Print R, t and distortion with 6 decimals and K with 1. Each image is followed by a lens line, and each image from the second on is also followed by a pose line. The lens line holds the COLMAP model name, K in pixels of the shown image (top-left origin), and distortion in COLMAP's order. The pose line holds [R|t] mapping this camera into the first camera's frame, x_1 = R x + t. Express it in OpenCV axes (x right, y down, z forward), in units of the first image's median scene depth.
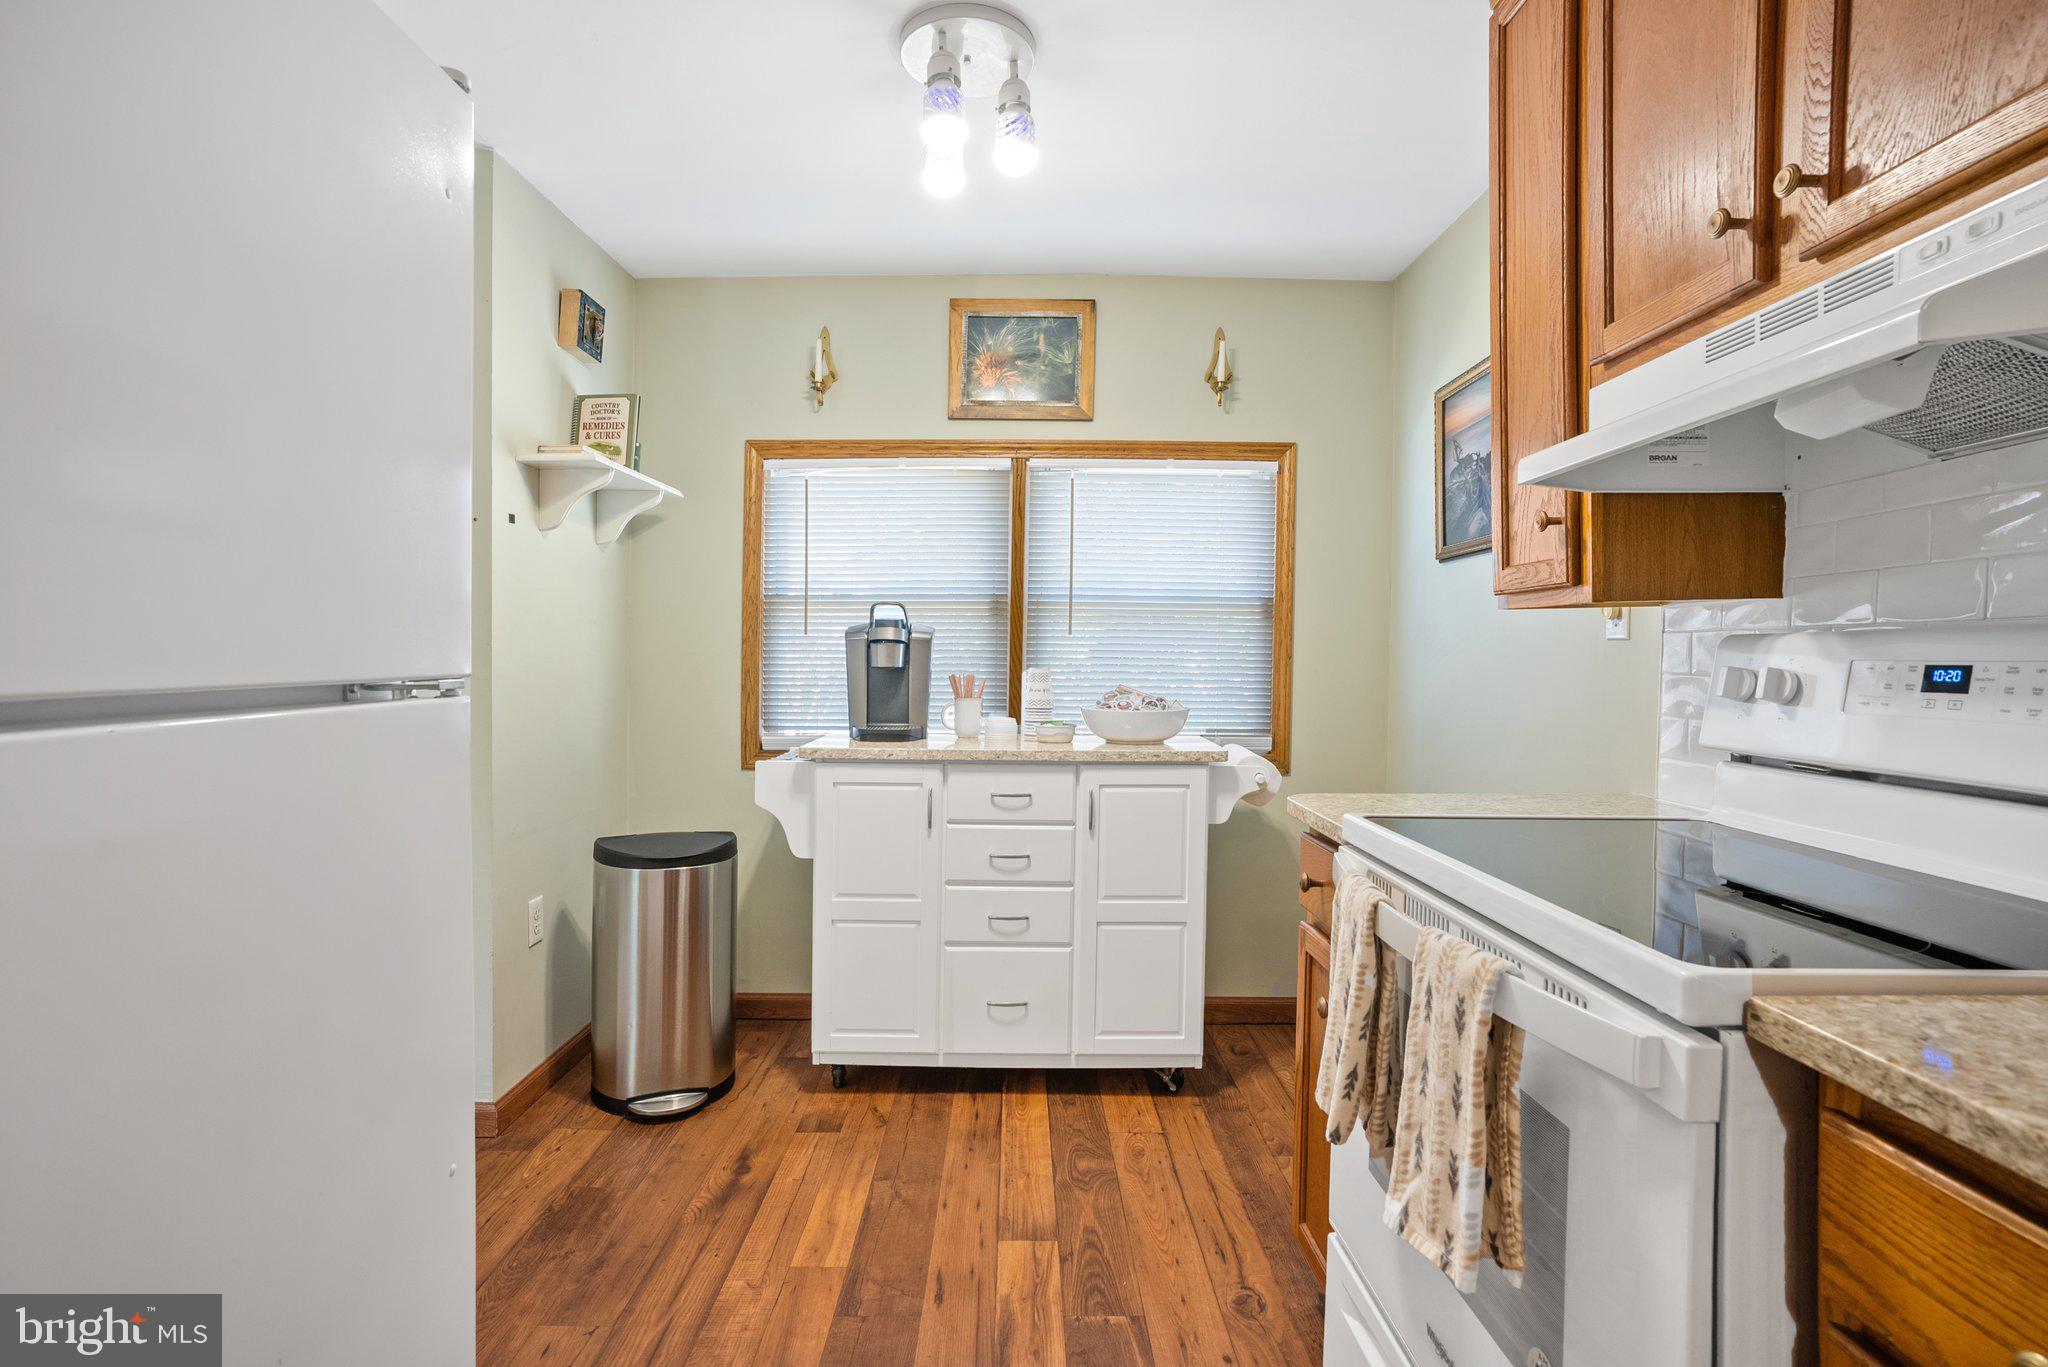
lens RADIAL K [[1003.7, 0, 1002.8], [0, 1003.7, 654.8], [0, 0, 1]] dist [-0.036320, 0.000232]
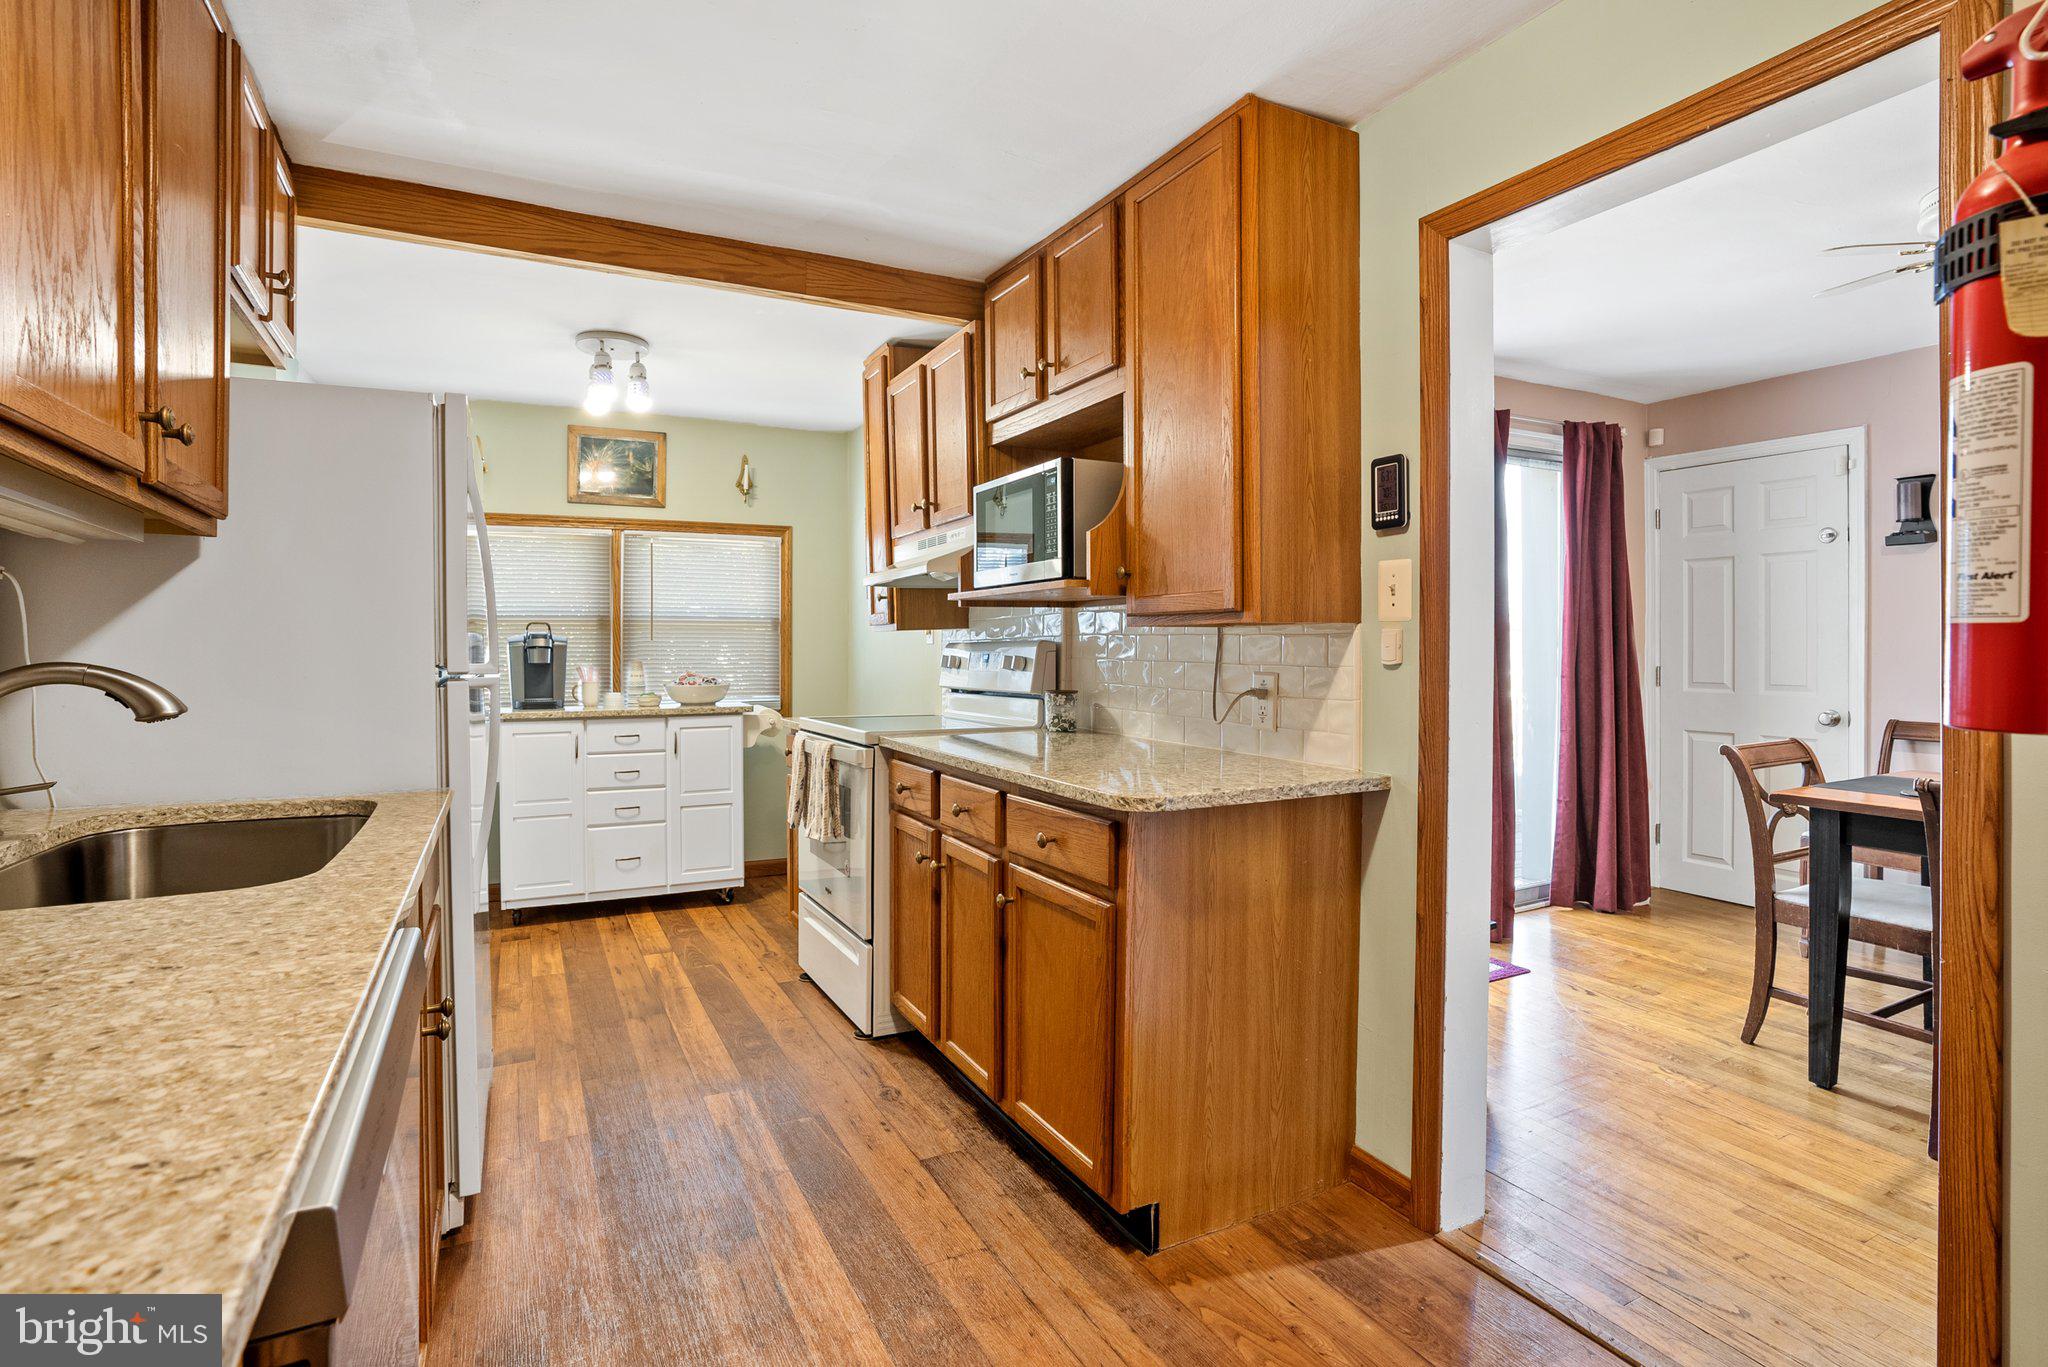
lens RADIAL K [[1002.6, 0, 1049.7], [0, 1002.6, 662.4], [0, 0, 1]] dist [-0.060584, 0.033081]
pose [[0.874037, -0.023937, 0.485270, -0.174129], [0.015173, 0.999643, 0.021981, -0.012219], [-0.485623, -0.011849, 0.874088, -0.806064]]
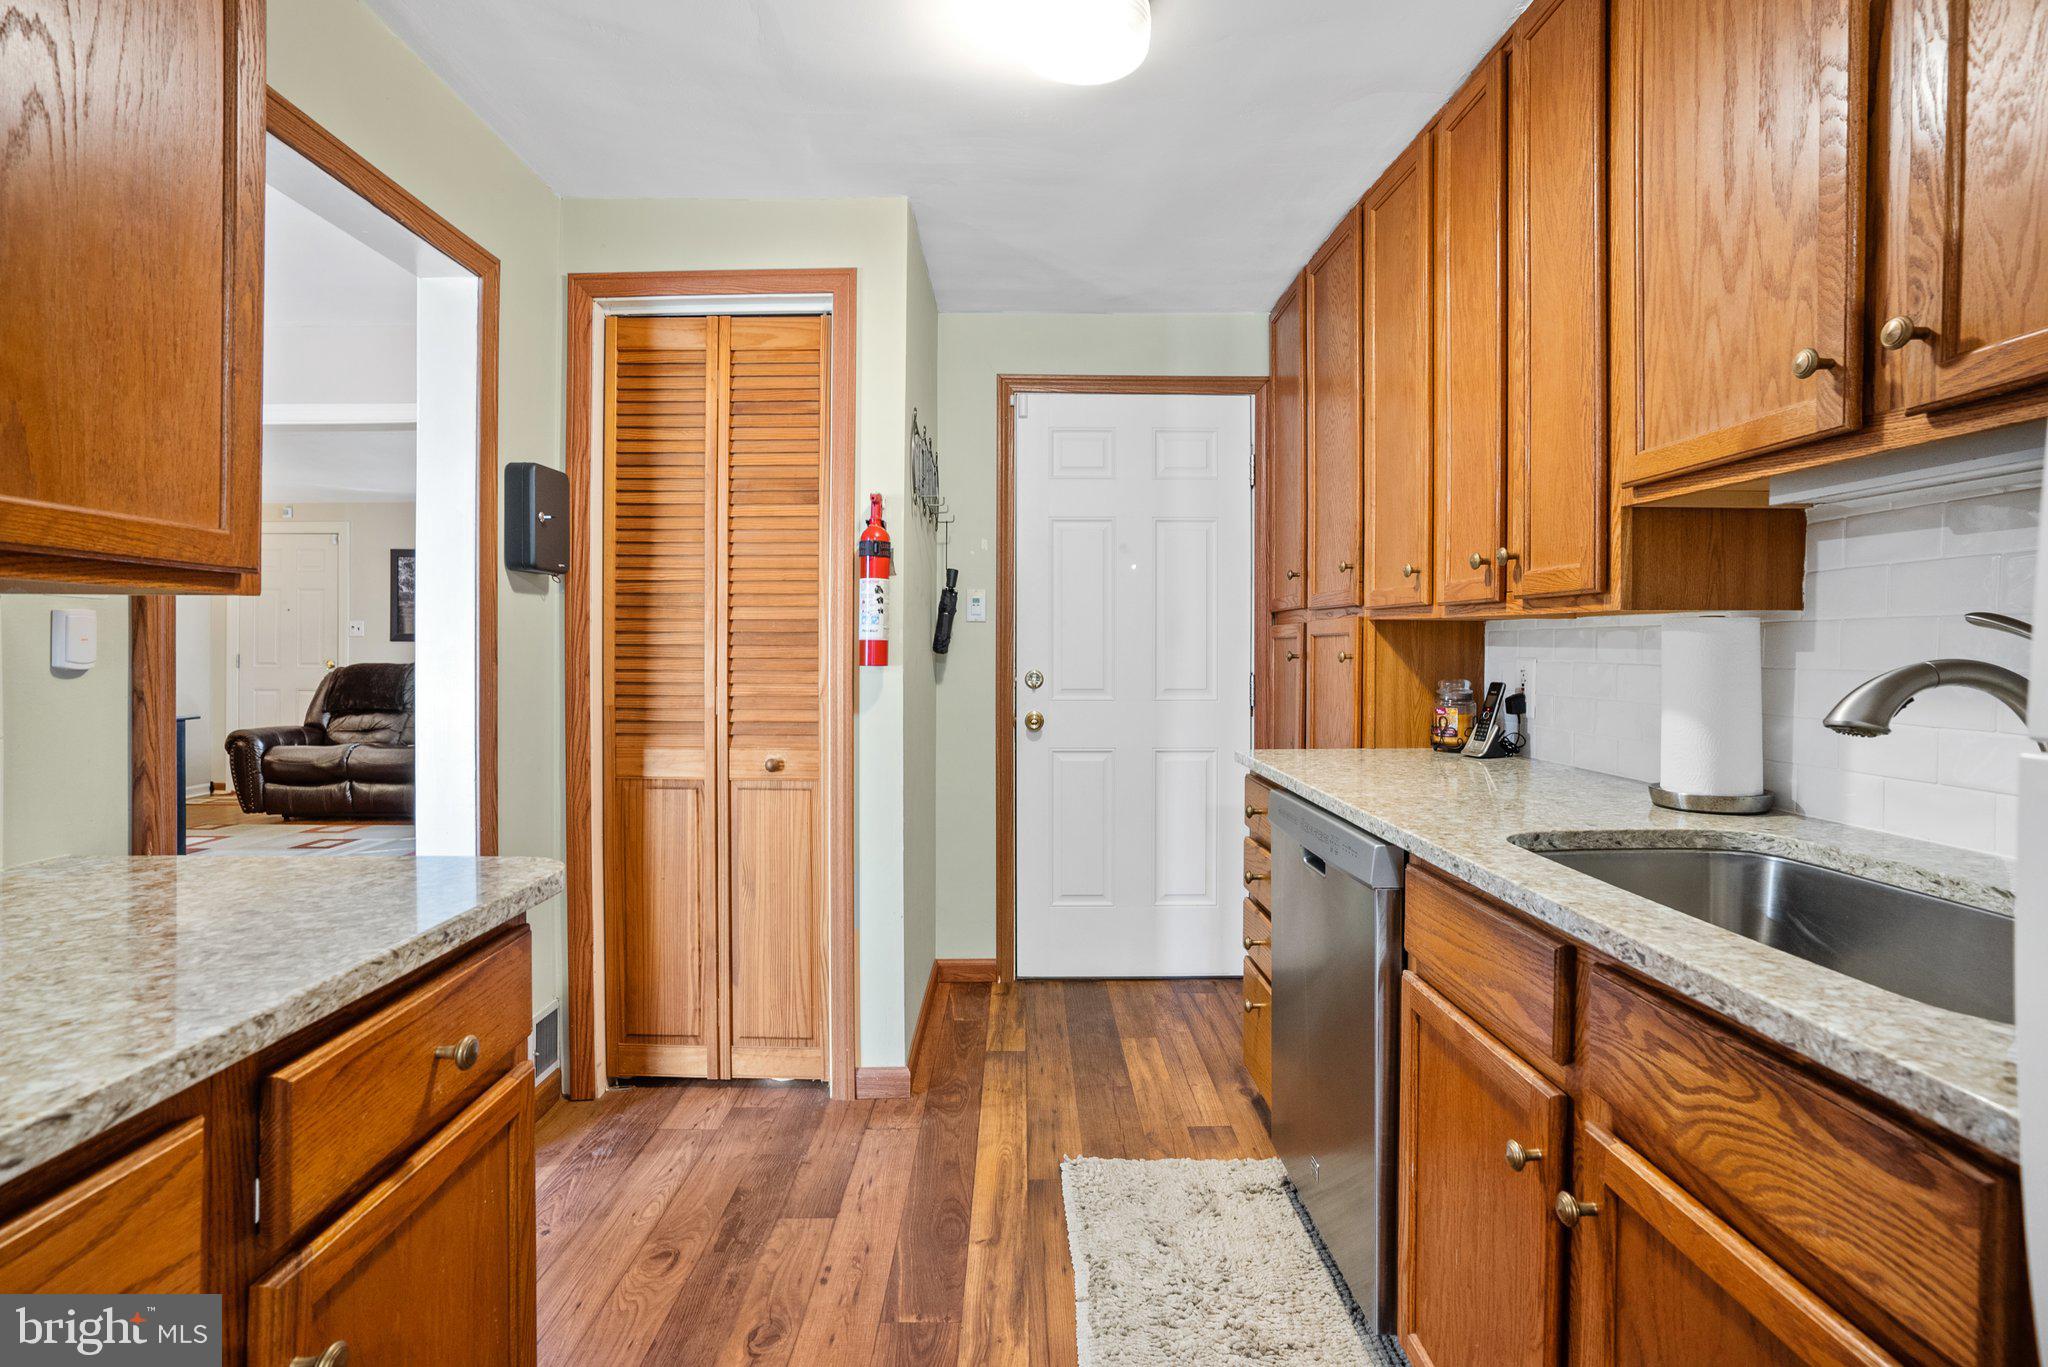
lens RADIAL K [[976.1, 0, 1032.9], [0, 976.1, 642.9], [0, 0, 1]] dist [-0.073284, 0.029647]
pose [[-0.999758, -0.012007, -0.018457, 0.001542], [-0.011864, 0.999899, -0.007821, -0.001278], [0.018549, -0.007600, -0.999799, 0.210481]]
